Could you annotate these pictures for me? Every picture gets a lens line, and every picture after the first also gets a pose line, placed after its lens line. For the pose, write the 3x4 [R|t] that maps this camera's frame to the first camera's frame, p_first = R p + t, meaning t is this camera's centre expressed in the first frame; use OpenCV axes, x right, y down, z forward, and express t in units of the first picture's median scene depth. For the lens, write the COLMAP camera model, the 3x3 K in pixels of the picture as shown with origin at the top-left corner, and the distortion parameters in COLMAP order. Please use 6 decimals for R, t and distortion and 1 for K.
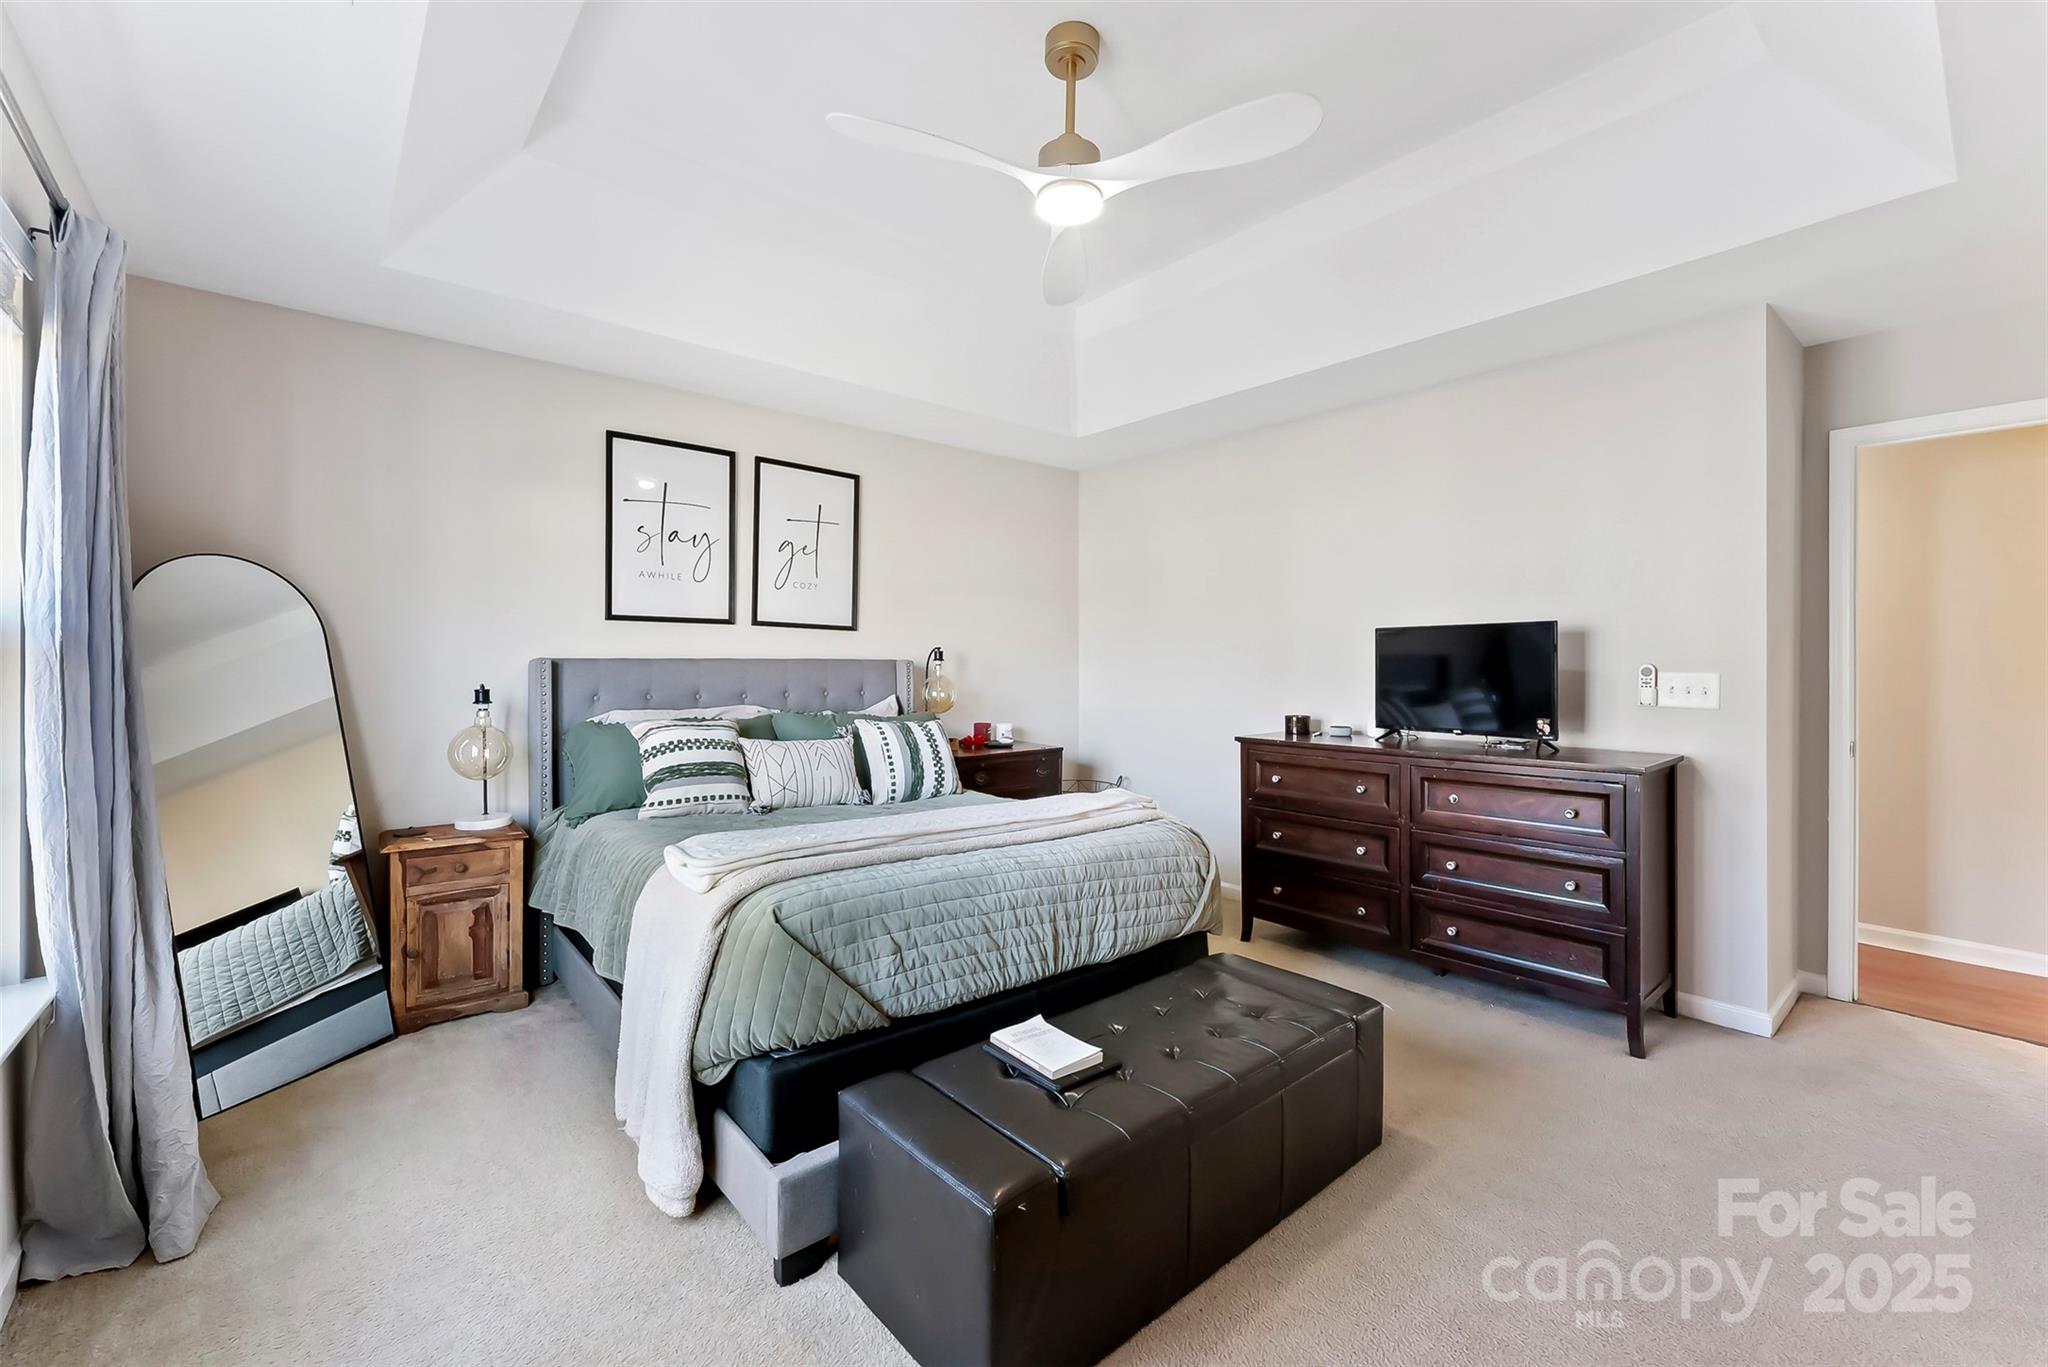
lens RADIAL K [[840.8, 0, 1012.0], [0, 840.8, 669.2], [0, 0, 1]] dist [-0.000832, -0.000063]
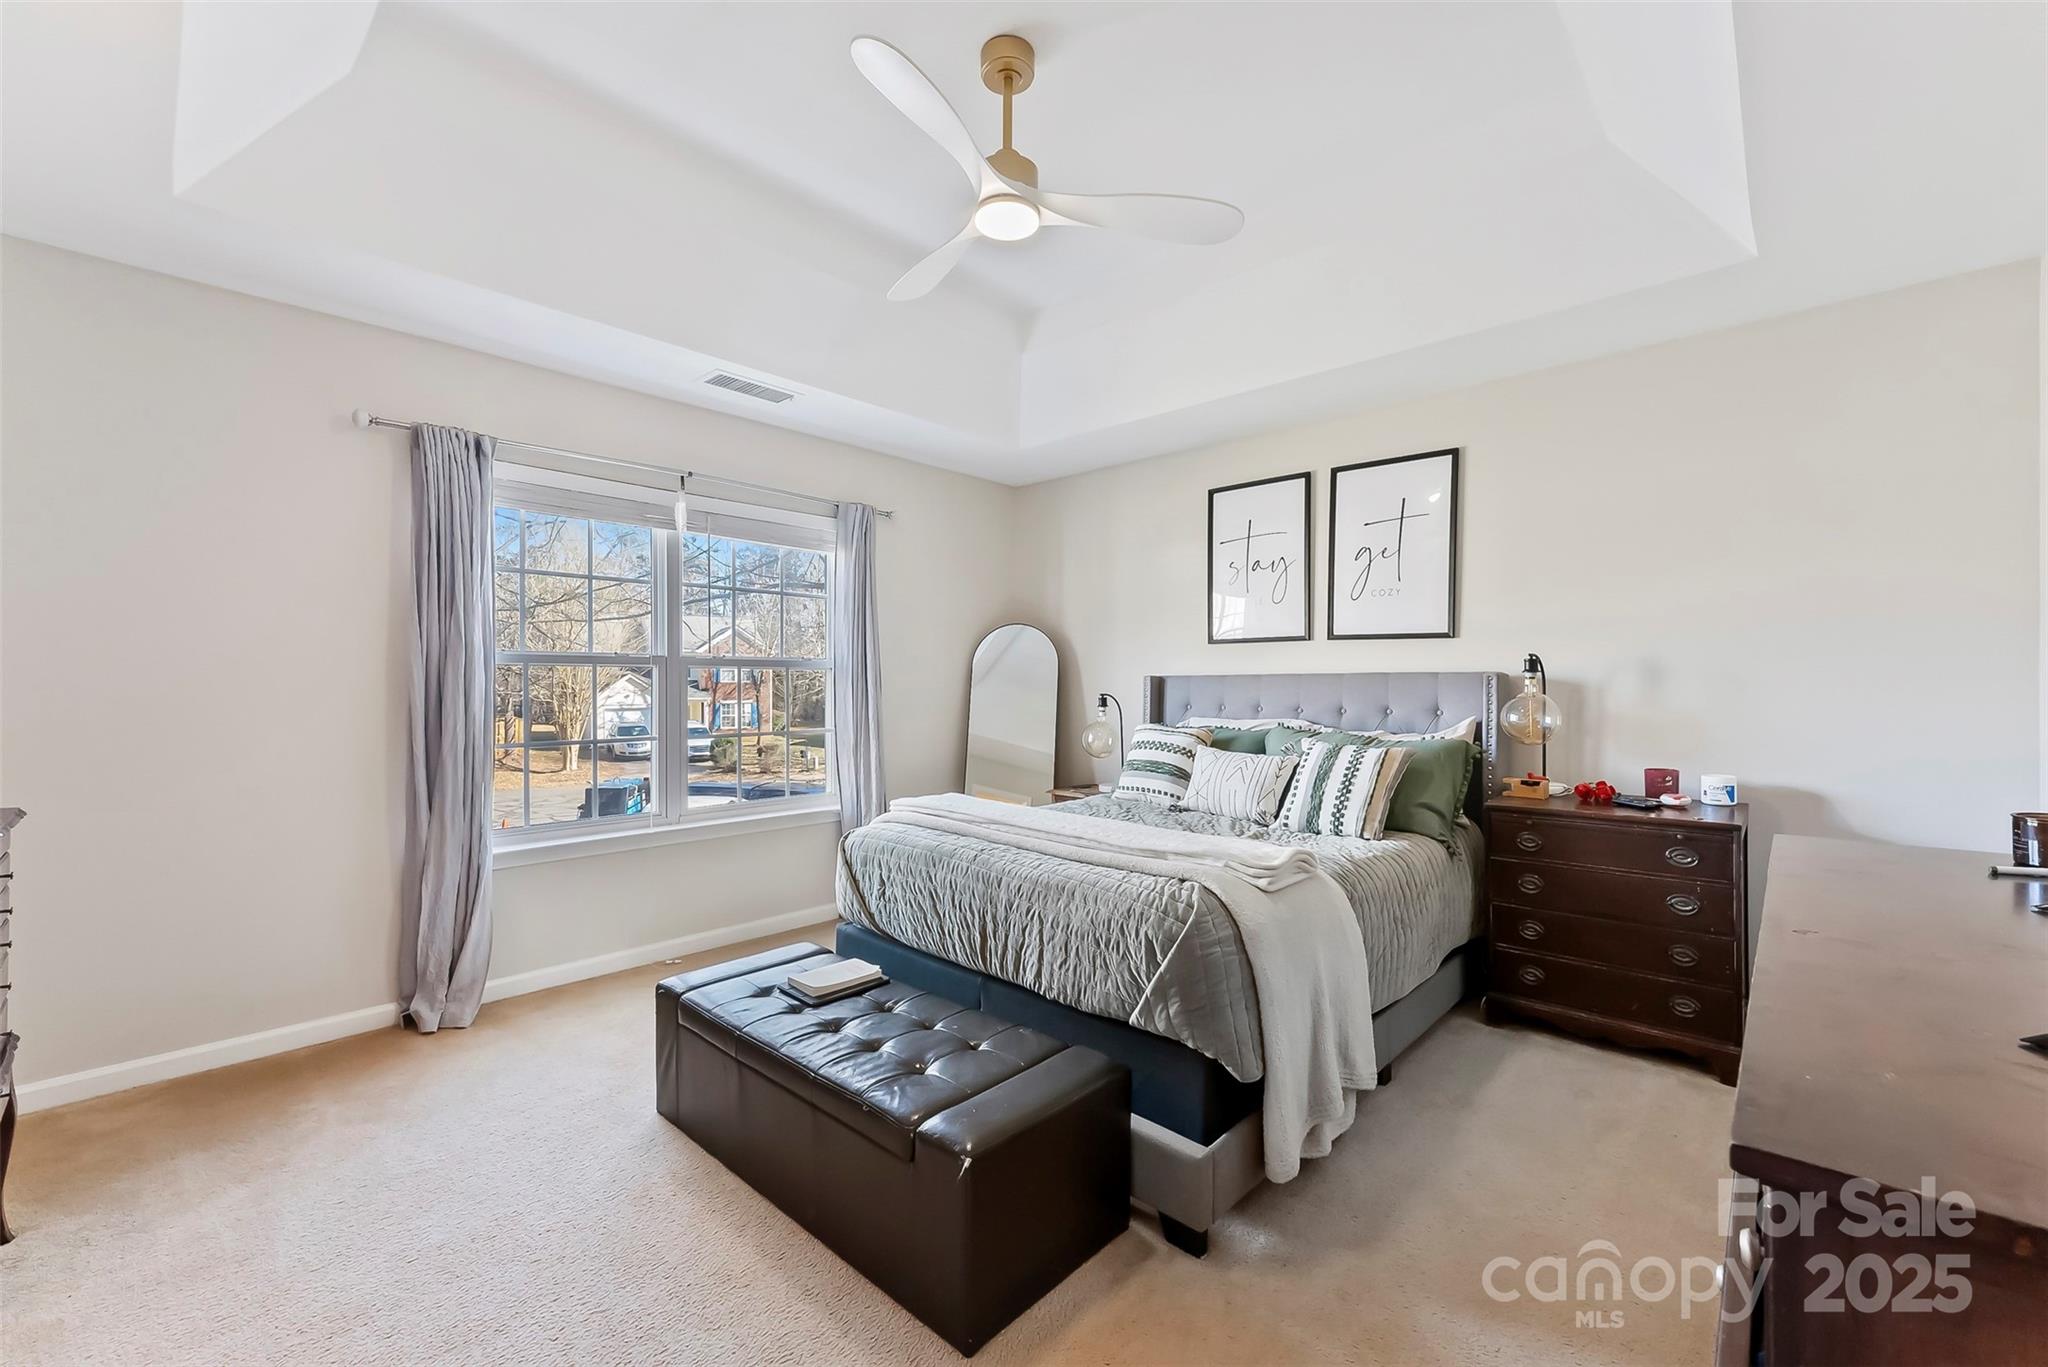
lens RADIAL K [[846.5, 0, 1027.0], [0, 846.5, 667.5], [0, 0, 1]] dist [0.001387, 0.000046]
pose [[0.119829, -0.023600, -0.992514, 0.720685], [-0.005432, 0.999687, -0.024426, 0.007341], [0.992780, 0.008319, 0.119663, 0.600227]]
